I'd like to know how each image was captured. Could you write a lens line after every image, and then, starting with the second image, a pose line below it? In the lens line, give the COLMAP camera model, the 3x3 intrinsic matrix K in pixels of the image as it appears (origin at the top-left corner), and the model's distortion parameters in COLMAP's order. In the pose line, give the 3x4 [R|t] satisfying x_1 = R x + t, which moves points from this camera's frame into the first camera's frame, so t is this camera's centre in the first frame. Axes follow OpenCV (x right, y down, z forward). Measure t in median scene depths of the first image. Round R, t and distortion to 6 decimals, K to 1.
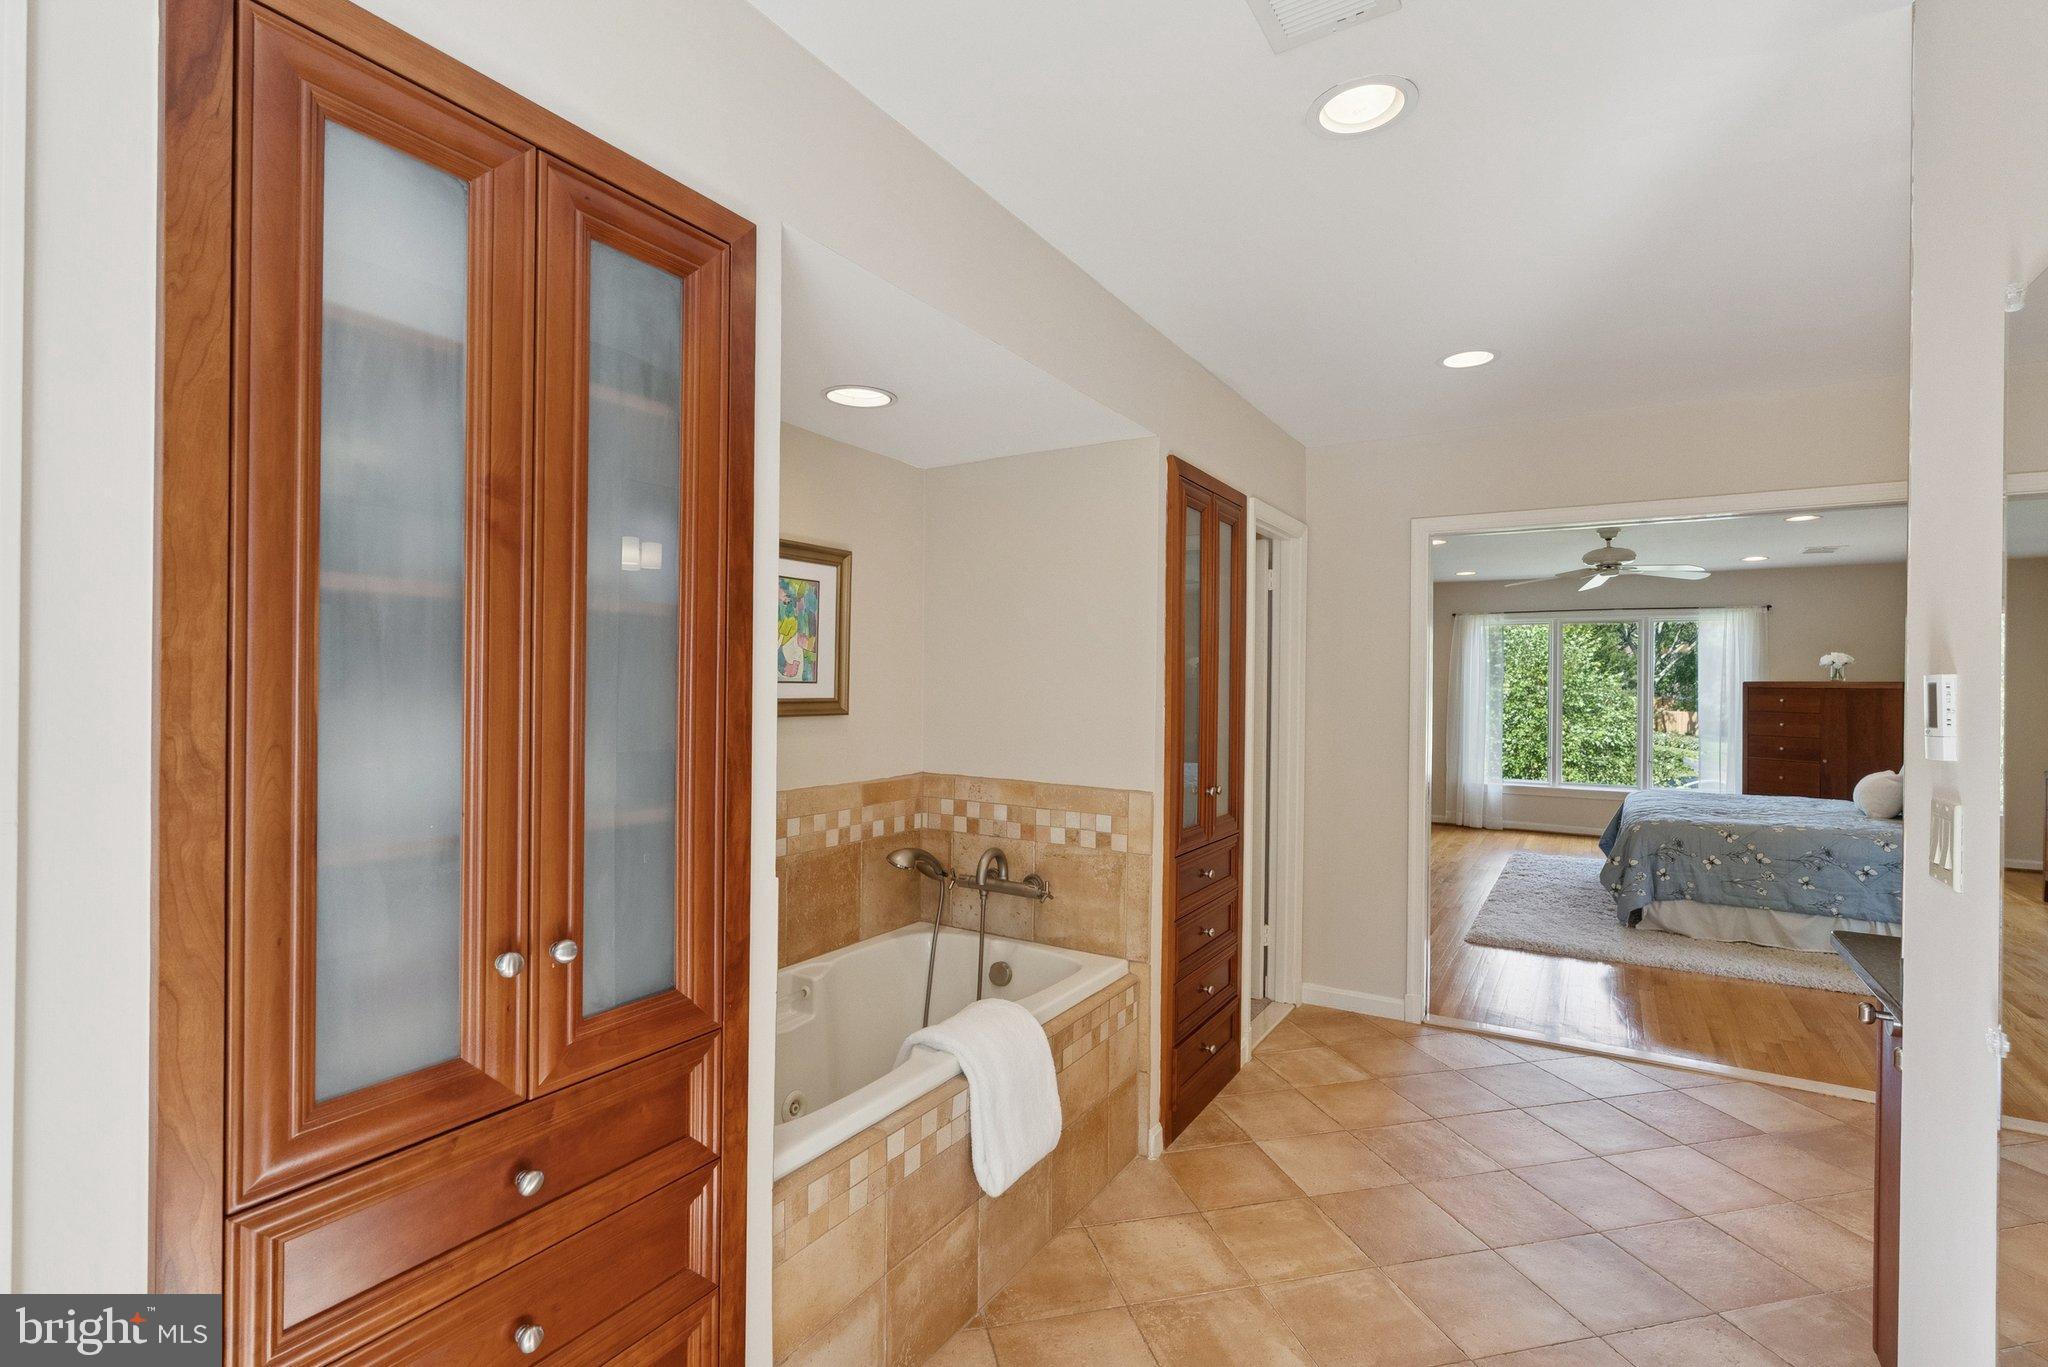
lens RADIAL K [[960.7, 0, 1024.0], [0, 960.7, 683.5], [0, 0, 1]] dist [-0.002324, 0.000120]
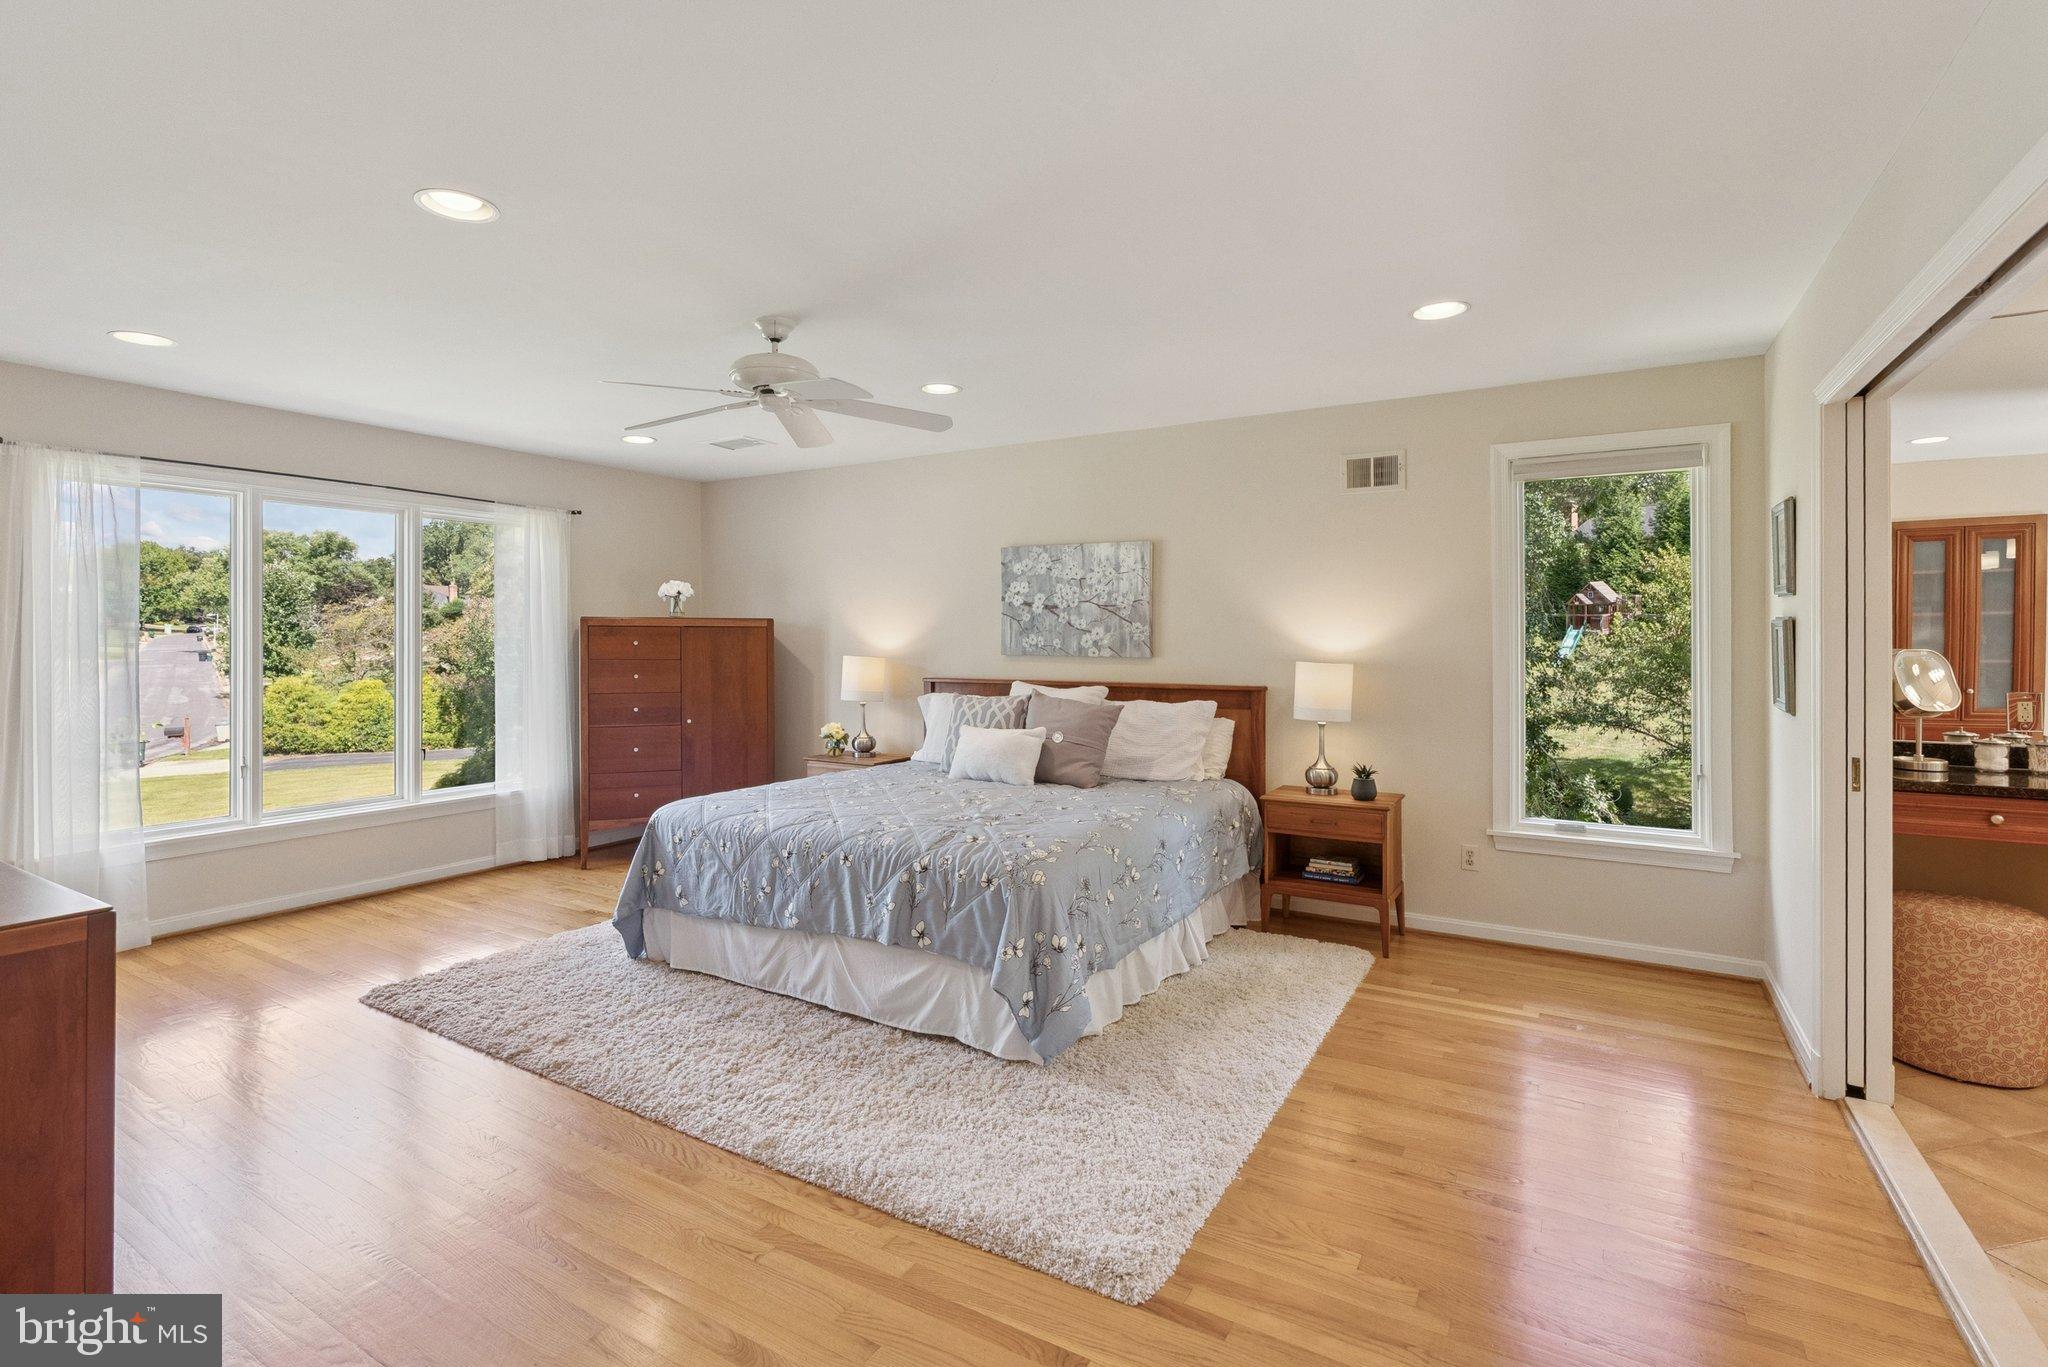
lens RADIAL K [[960.7, 0, 1024.0], [0, 960.7, 683.5], [0, 0, 1]] dist [-0.002324, 0.000120]
pose [[-0.011925, -0.063147, 0.997933, 0.077188], [0.001502, 0.998002, 0.063170, 0.002823], [-0.999928, 0.002252, -0.011806, 0.870556]]
